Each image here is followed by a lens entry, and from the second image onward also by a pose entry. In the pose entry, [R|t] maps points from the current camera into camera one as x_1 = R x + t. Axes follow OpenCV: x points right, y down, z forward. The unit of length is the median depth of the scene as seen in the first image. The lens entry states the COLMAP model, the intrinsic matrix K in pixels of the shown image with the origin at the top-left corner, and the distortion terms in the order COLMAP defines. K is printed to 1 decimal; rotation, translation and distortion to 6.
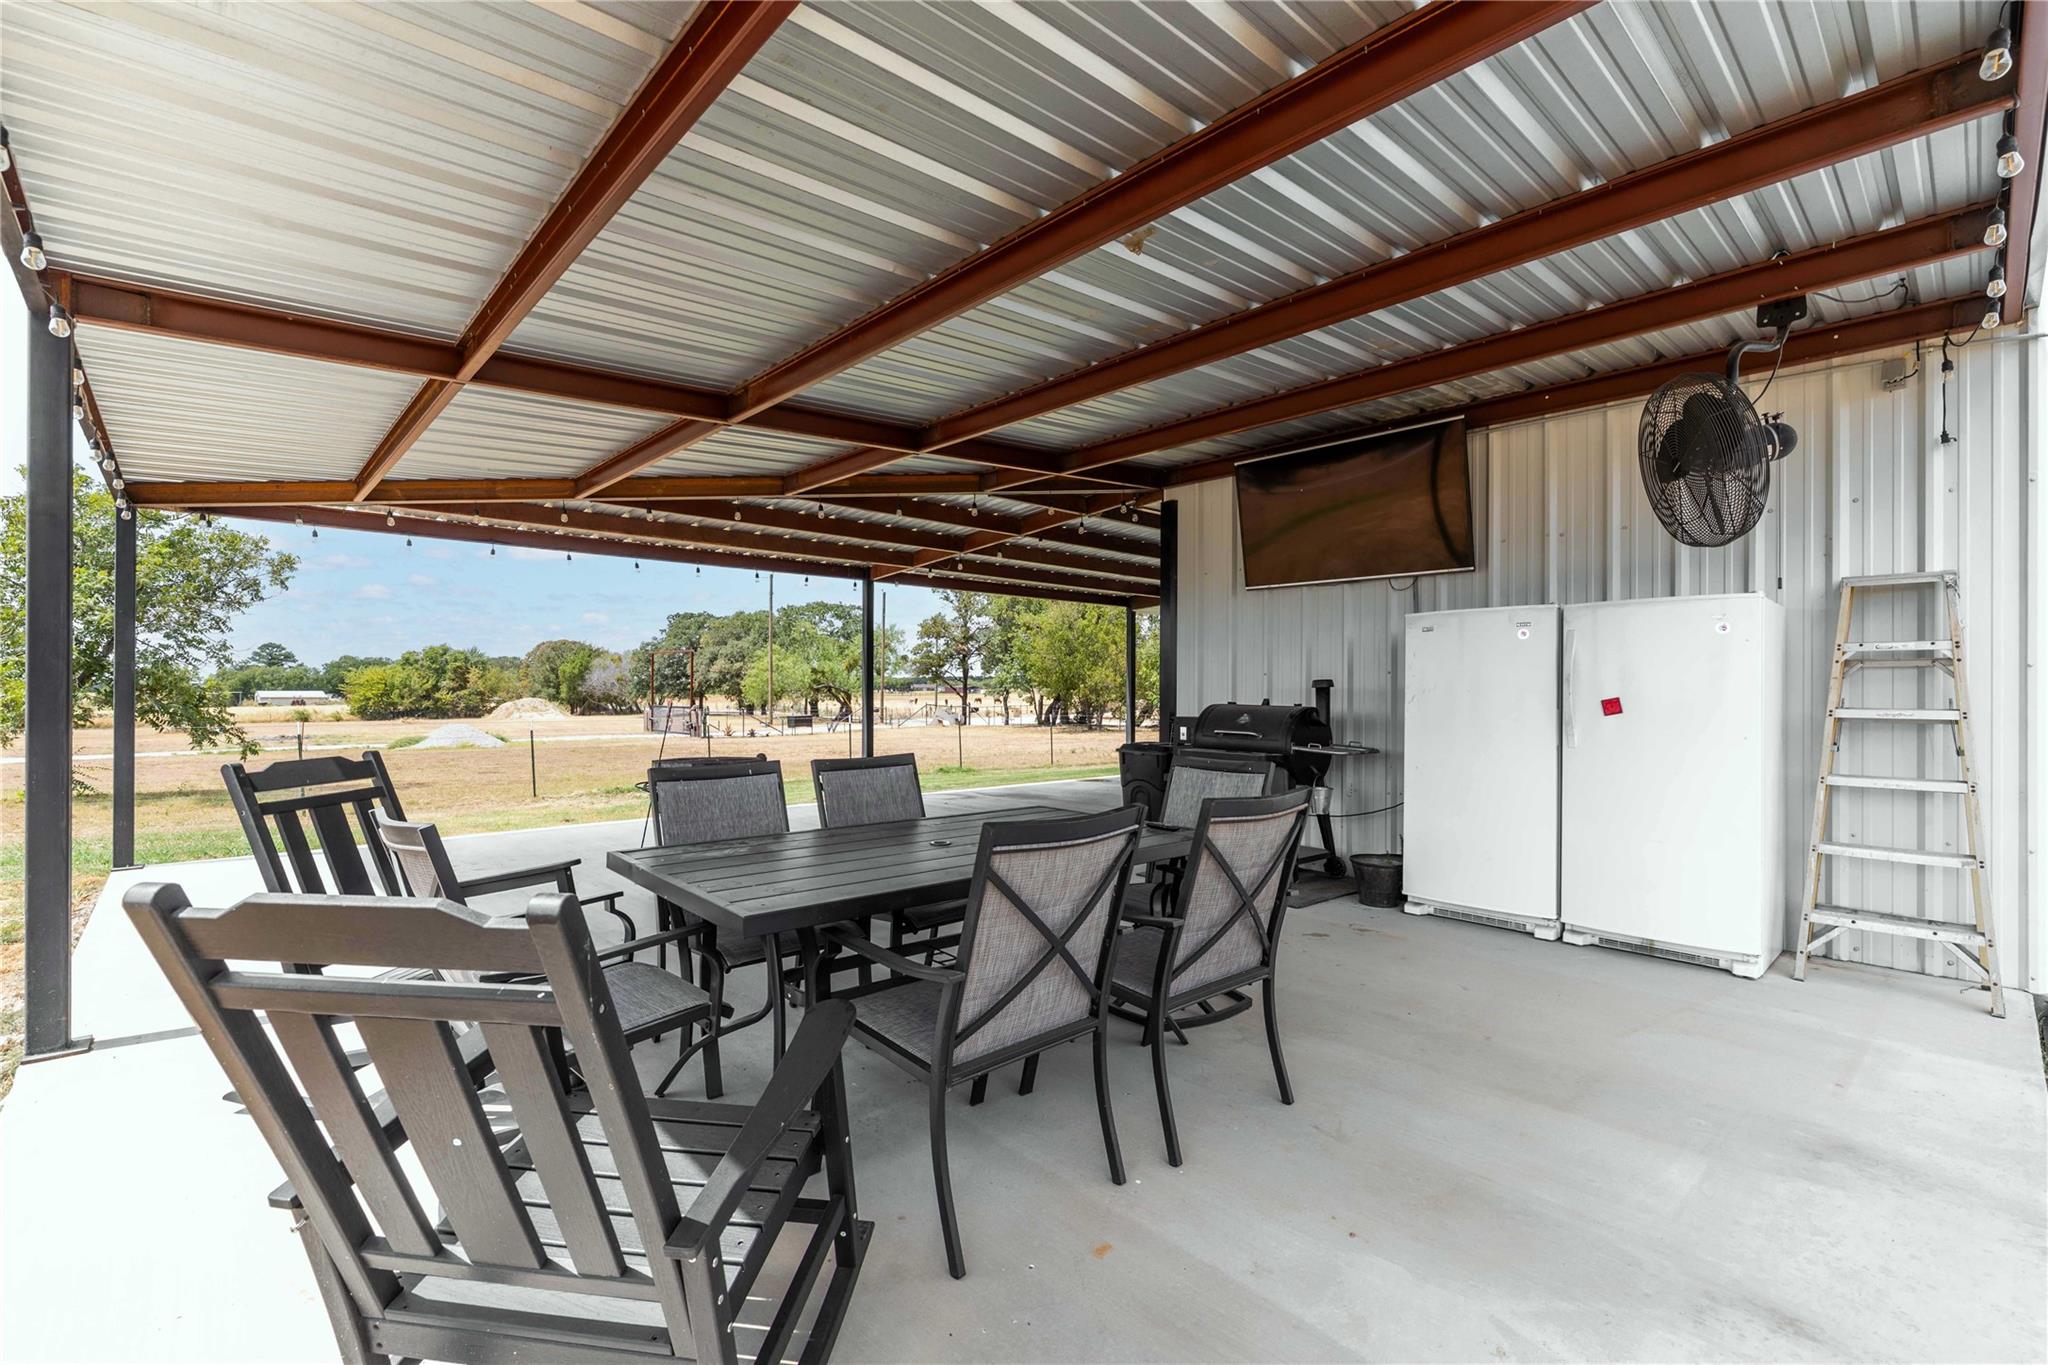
lens RADIAL K [[897.0, 0, 1020.6], [0, 897.0, 687.7], [0, 0, 1]] dist [0.003215, 0.000639]
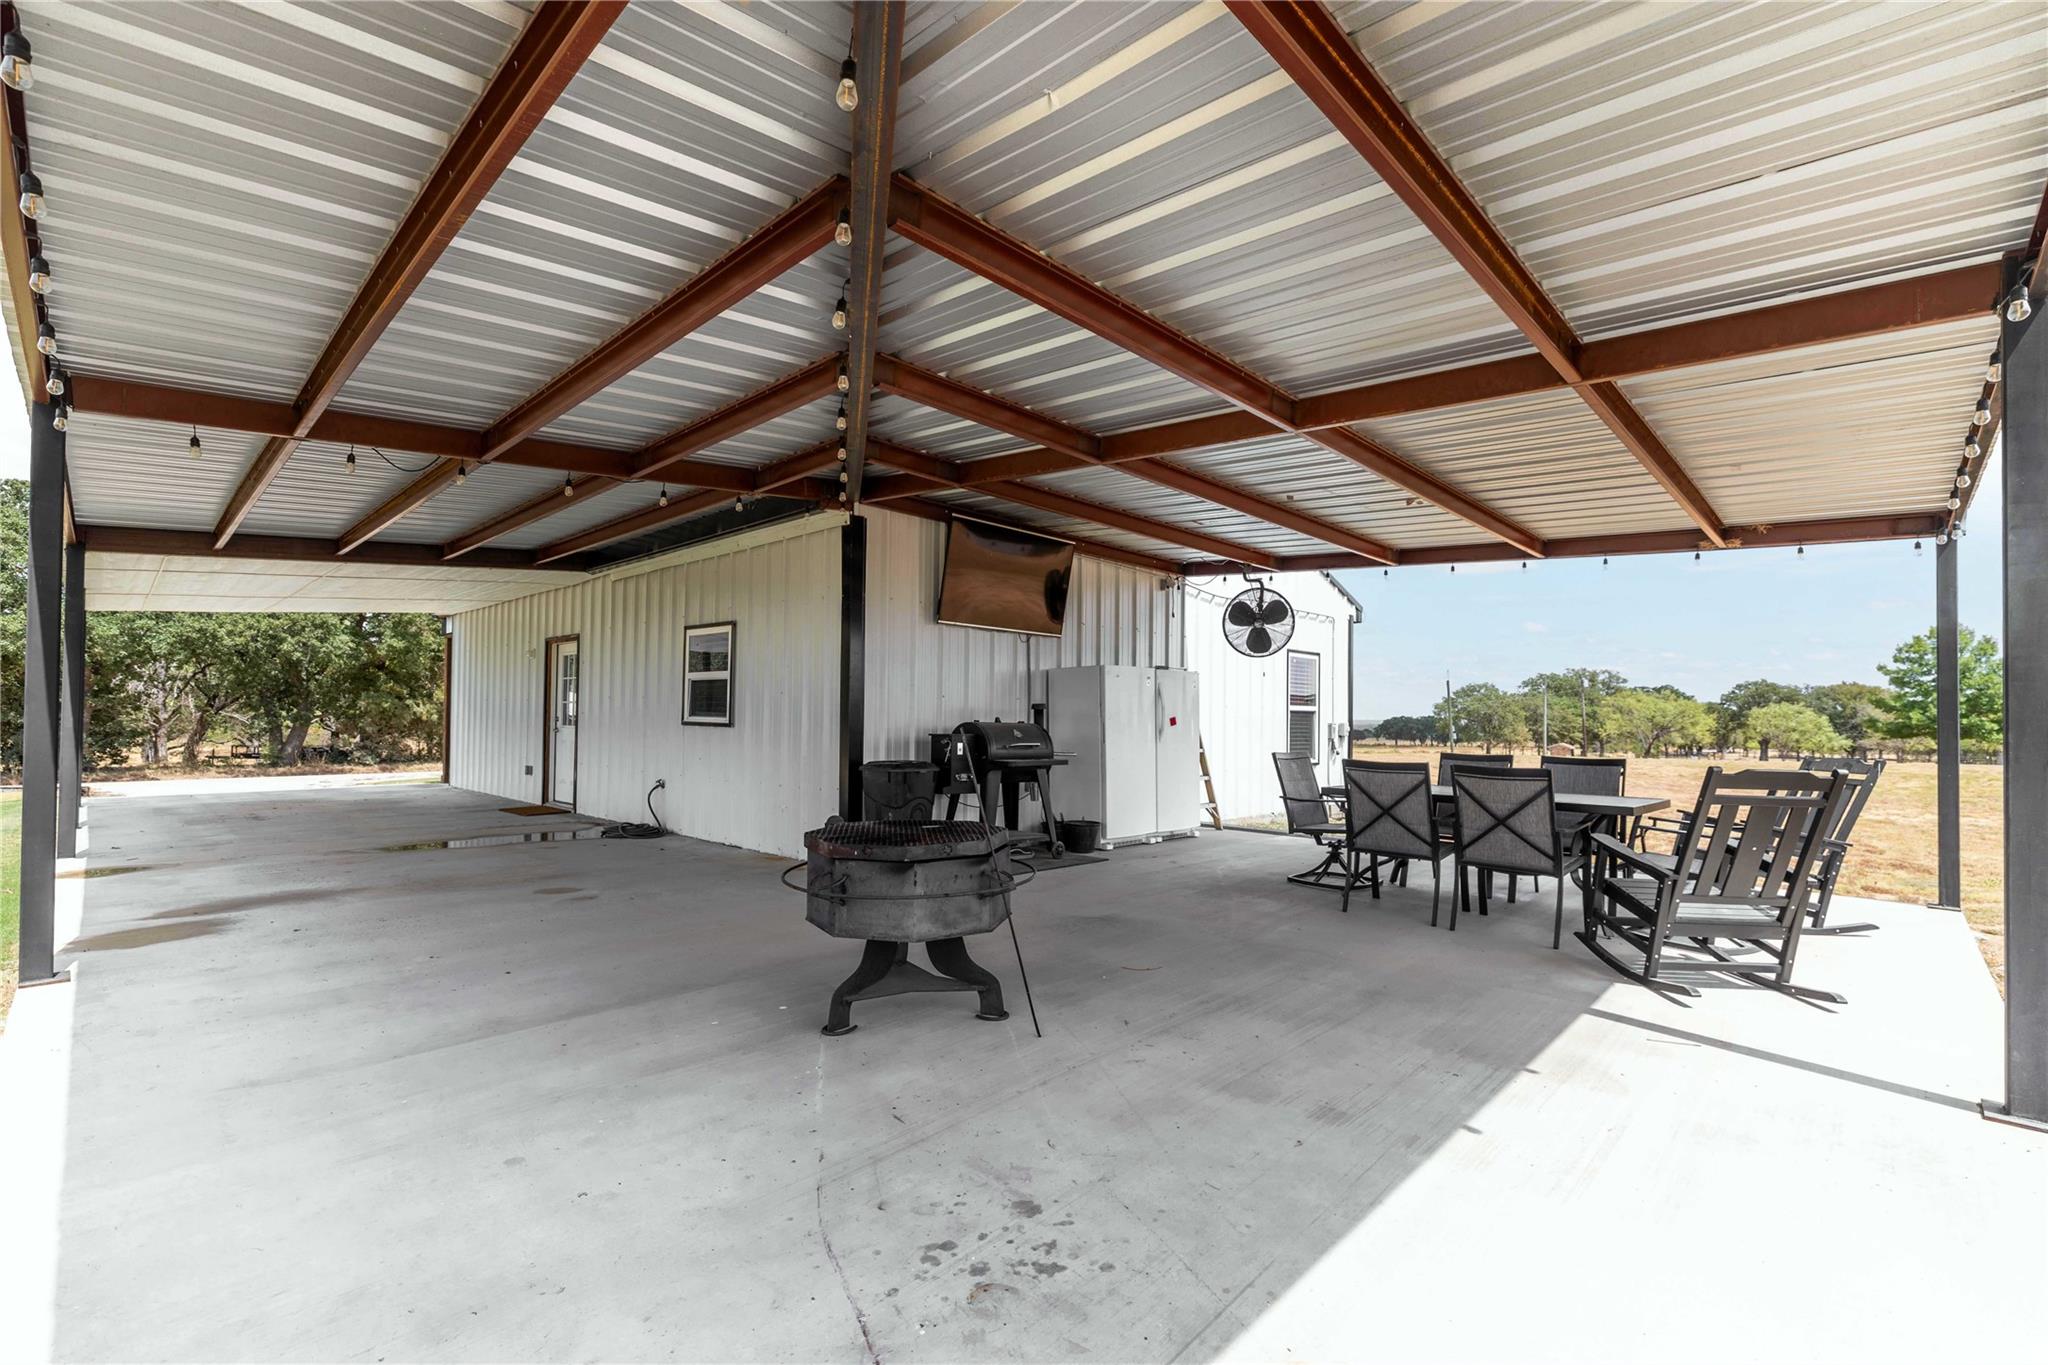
lens RADIAL K [[897.0, 0, 1020.6], [0, 897.0, 687.7], [0, 0, 1]] dist [0.003215, 0.000639]
pose [[-0.068900, 0.031360, 0.997131, -0.070588], [-0.015228, 0.999356, -0.032483, 0.000769], [-0.997507, -0.017422, -0.068378, 0.078219]]
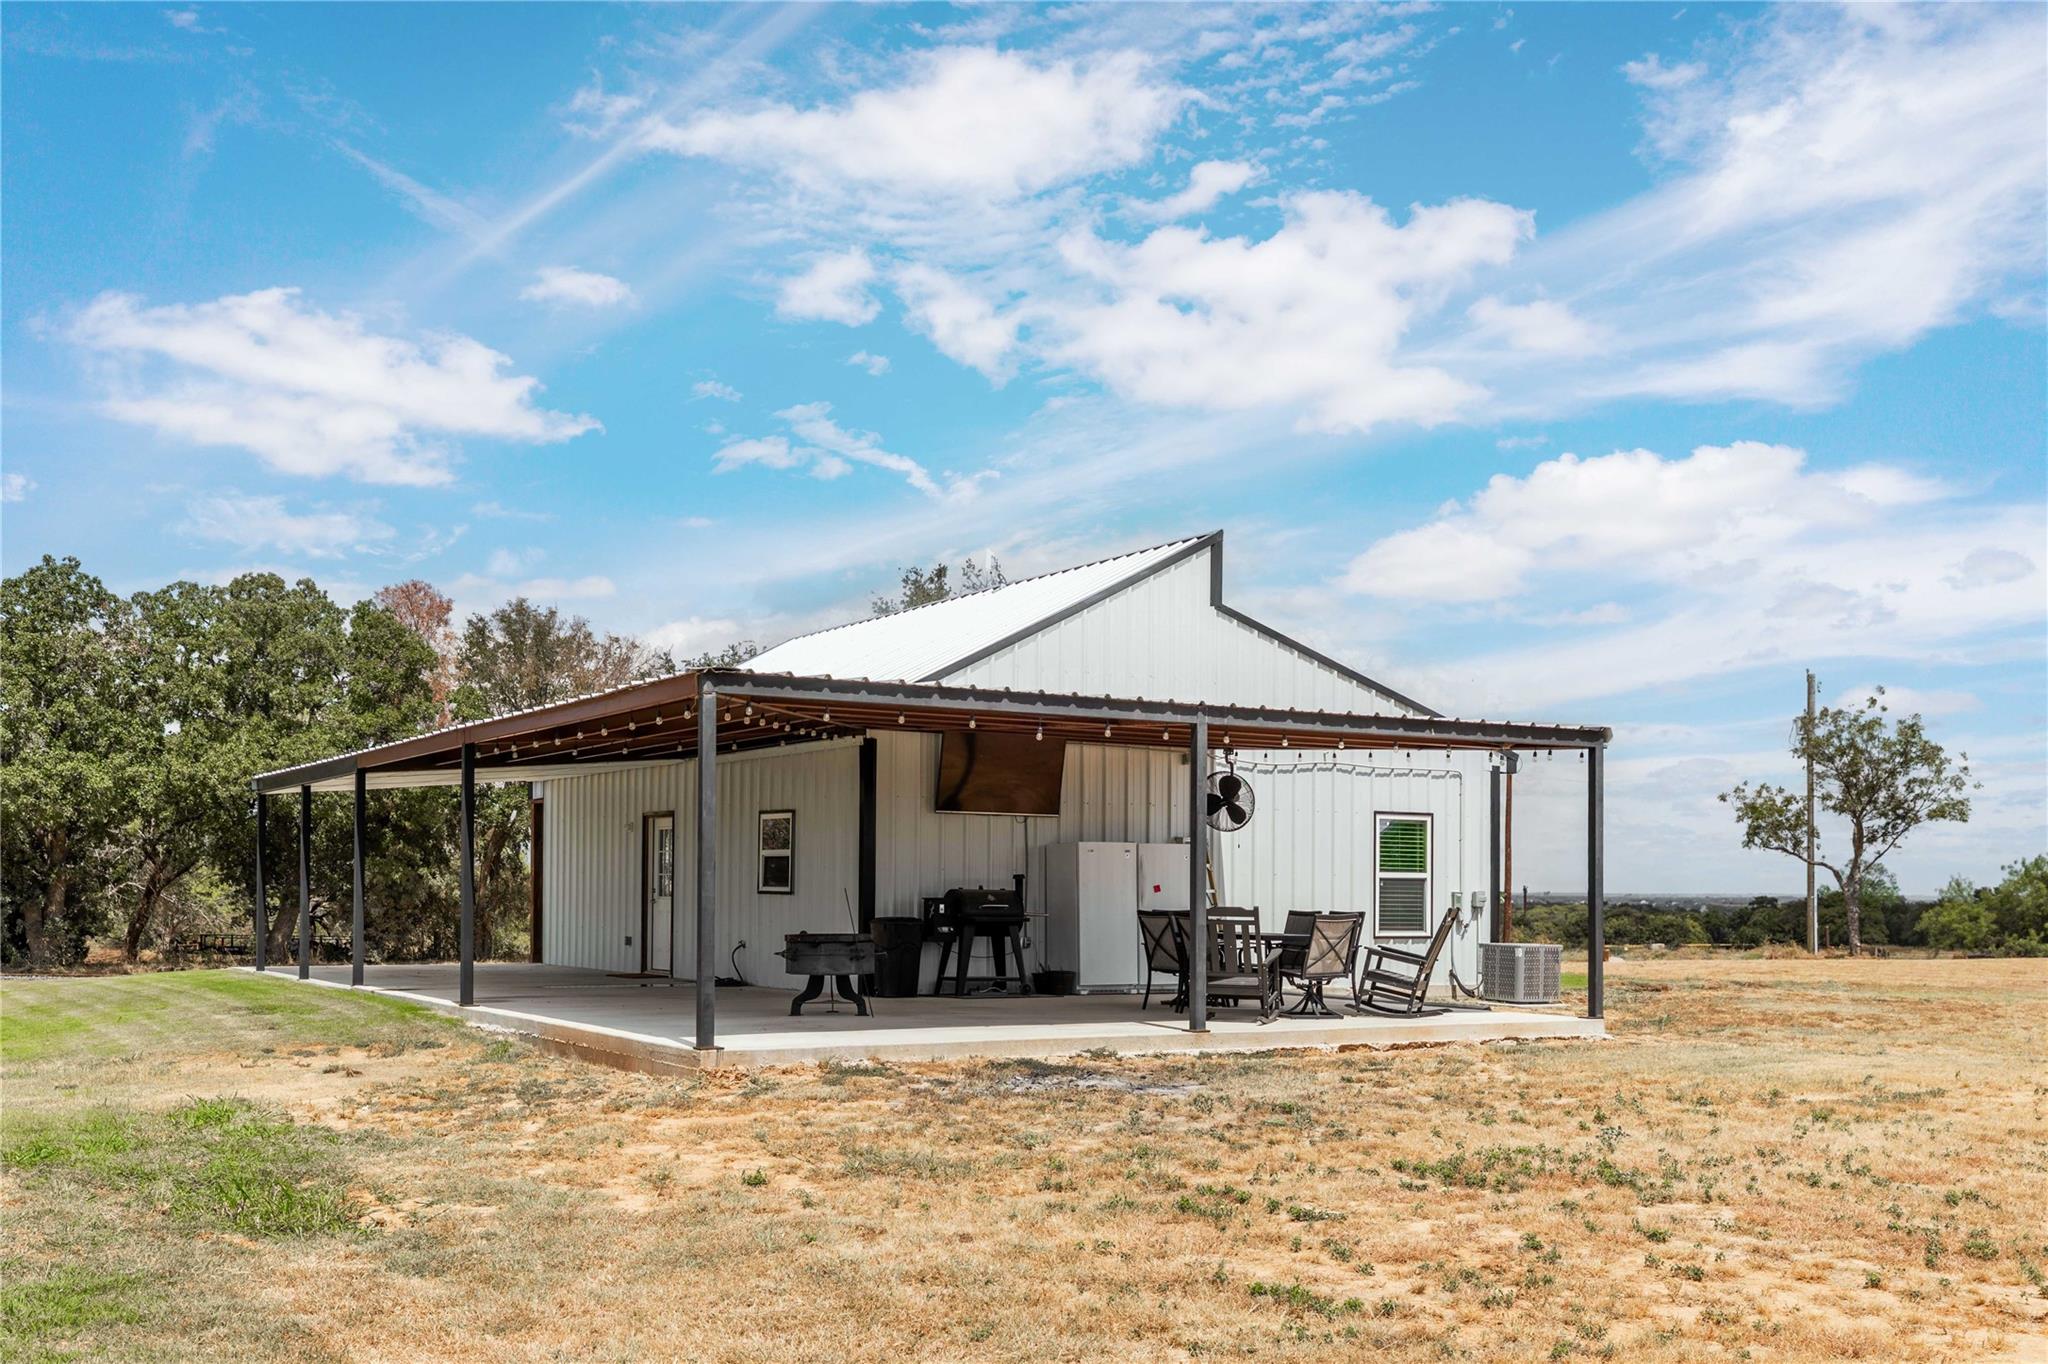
lens RADIAL K [[2054.7, 0, 1015.5], [0, 2054.7, 844.1], [0, 0, 1]] dist [0.014795, -0.013980]
pose [[0.201312, 0.022608, 0.979266, -0.244706], [-0.011457, 0.999720, -0.020725, 0.000944], [-0.979460, -0.007047, 0.201514, 0.014687]]
